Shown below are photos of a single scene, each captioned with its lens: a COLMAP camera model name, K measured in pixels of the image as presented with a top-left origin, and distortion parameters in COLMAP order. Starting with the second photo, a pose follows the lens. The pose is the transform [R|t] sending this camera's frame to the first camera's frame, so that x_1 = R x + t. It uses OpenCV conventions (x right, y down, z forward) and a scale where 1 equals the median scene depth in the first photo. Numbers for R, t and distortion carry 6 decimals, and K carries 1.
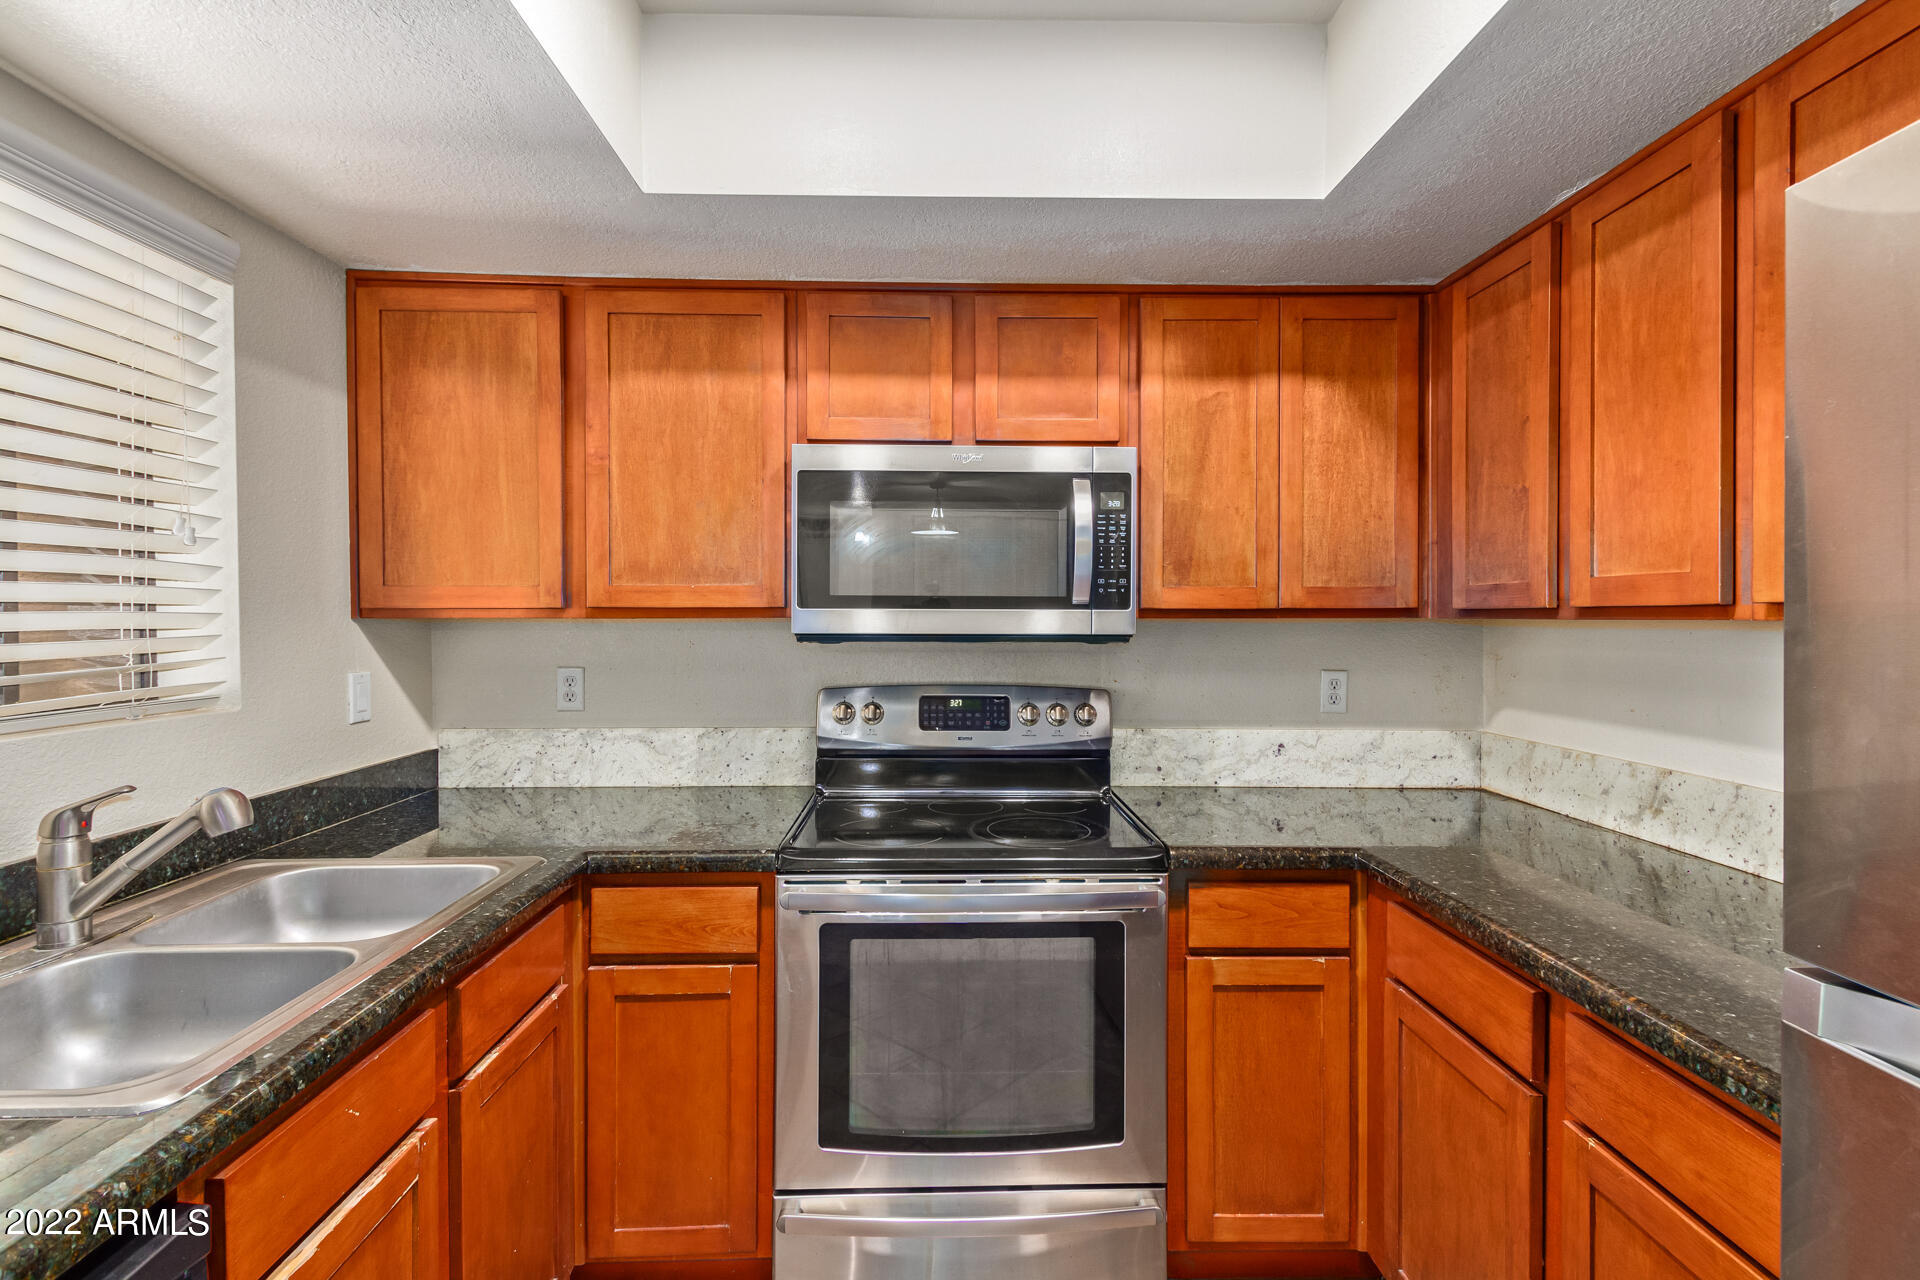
lens RADIAL K [[891.9, 0, 954.2], [0, 891.9, 630.7], [0, 0, 1]] dist [0.004551, -0.001020]
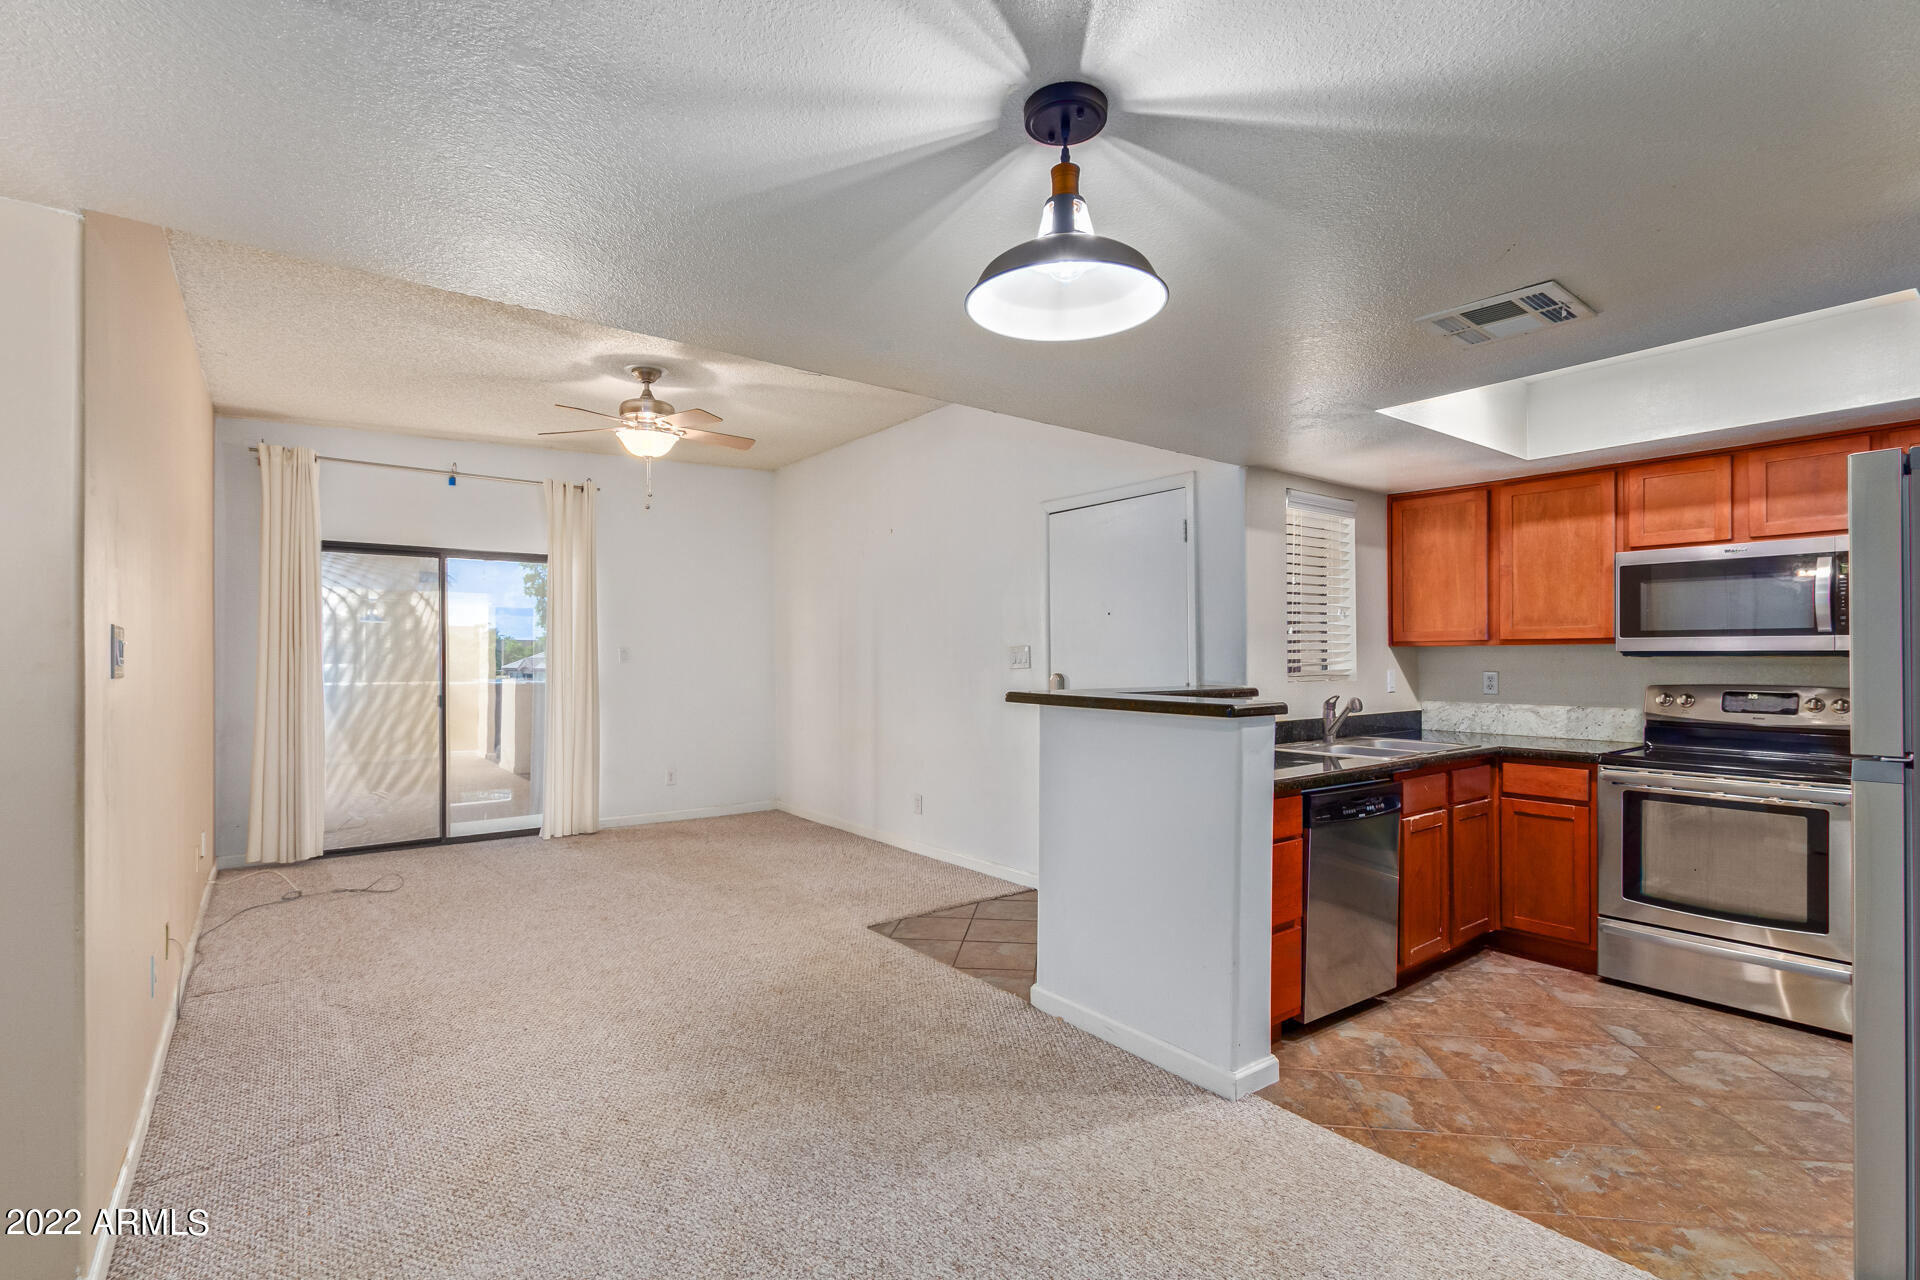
lens RADIAL K [[891.9, 0, 956.8], [0, 891.9, 649.0], [0, 0, 1]] dist [0.004551, -0.001020]
pose [[0.594466, -0.007888, -0.804082, 0.502988], [-0.011558, 0.999765, -0.018353, 0.048669], [0.804038, 0.020204, 0.594235, -1.240853]]
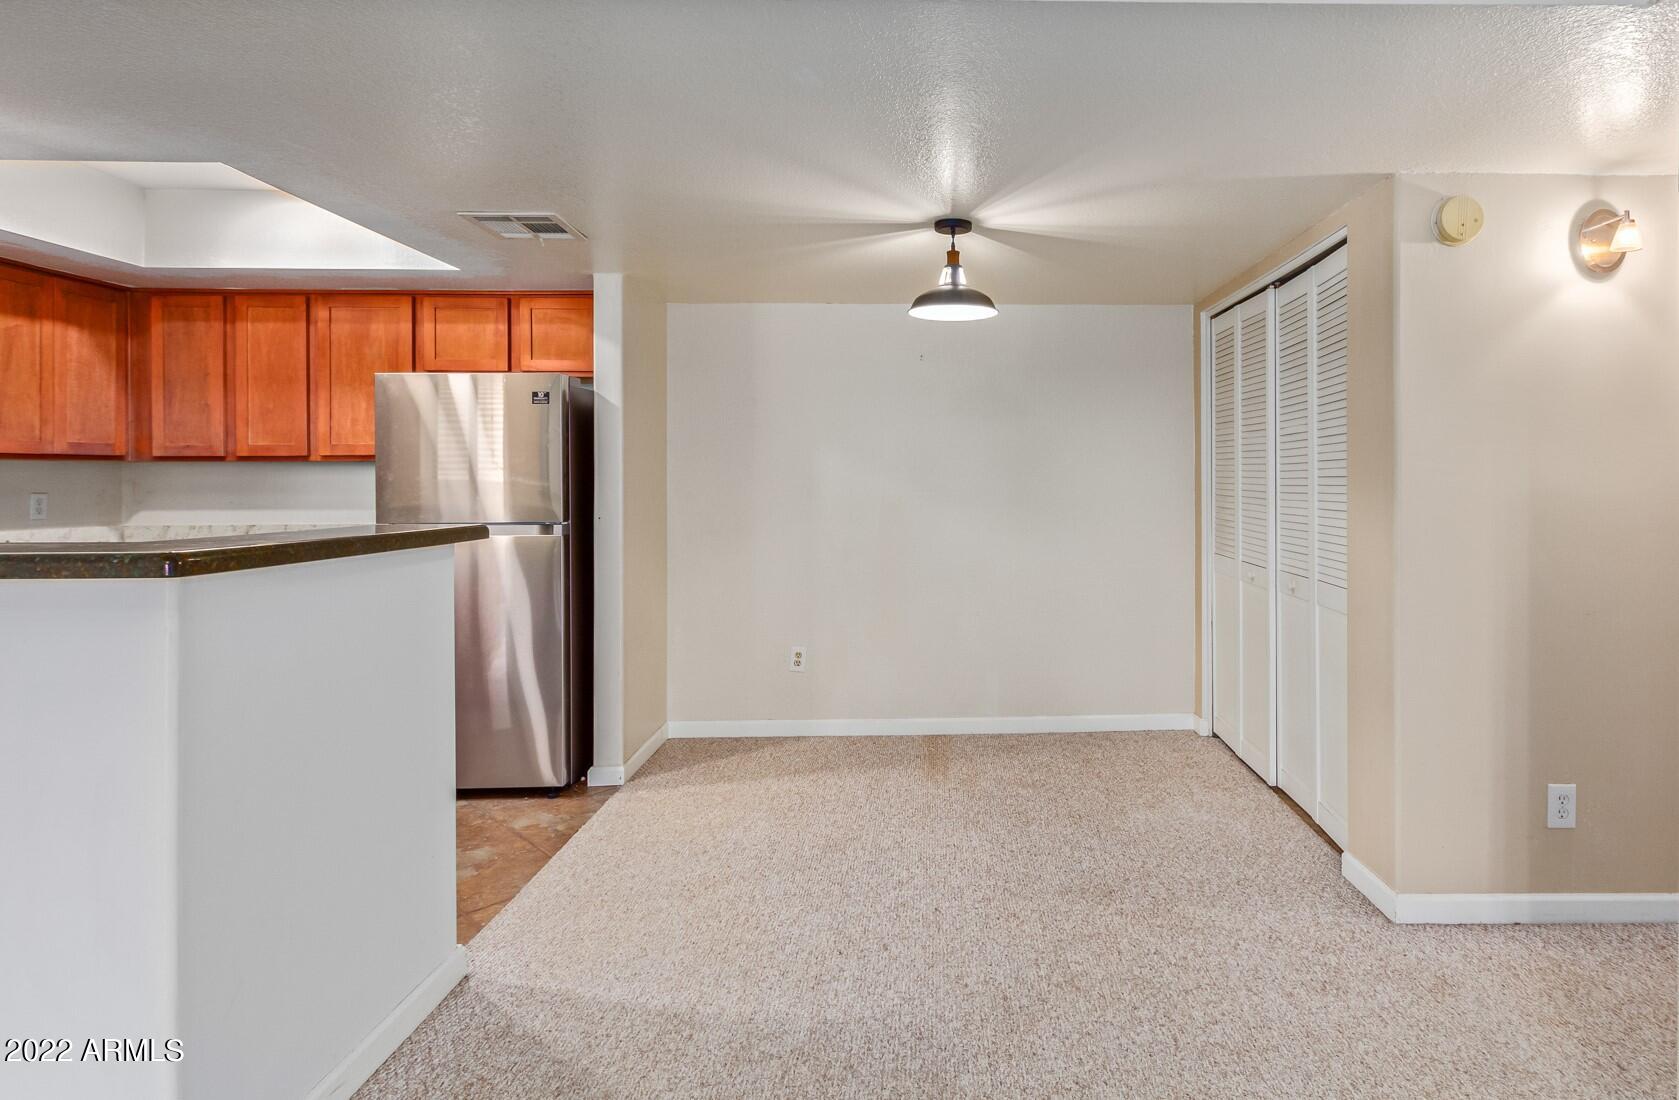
lens RADIAL K [[900.5, 0, 927.3], [0, 900.5, 477.3], [0, 0, 1]] dist [0.004488, -0.000316]
pose [[0.013875, -0.005674, 0.999888, -1.437979], [0.014645, 0.999878, 0.005470, 0.037174], [-0.999796, 0.014567, 0.013956, -0.760288]]
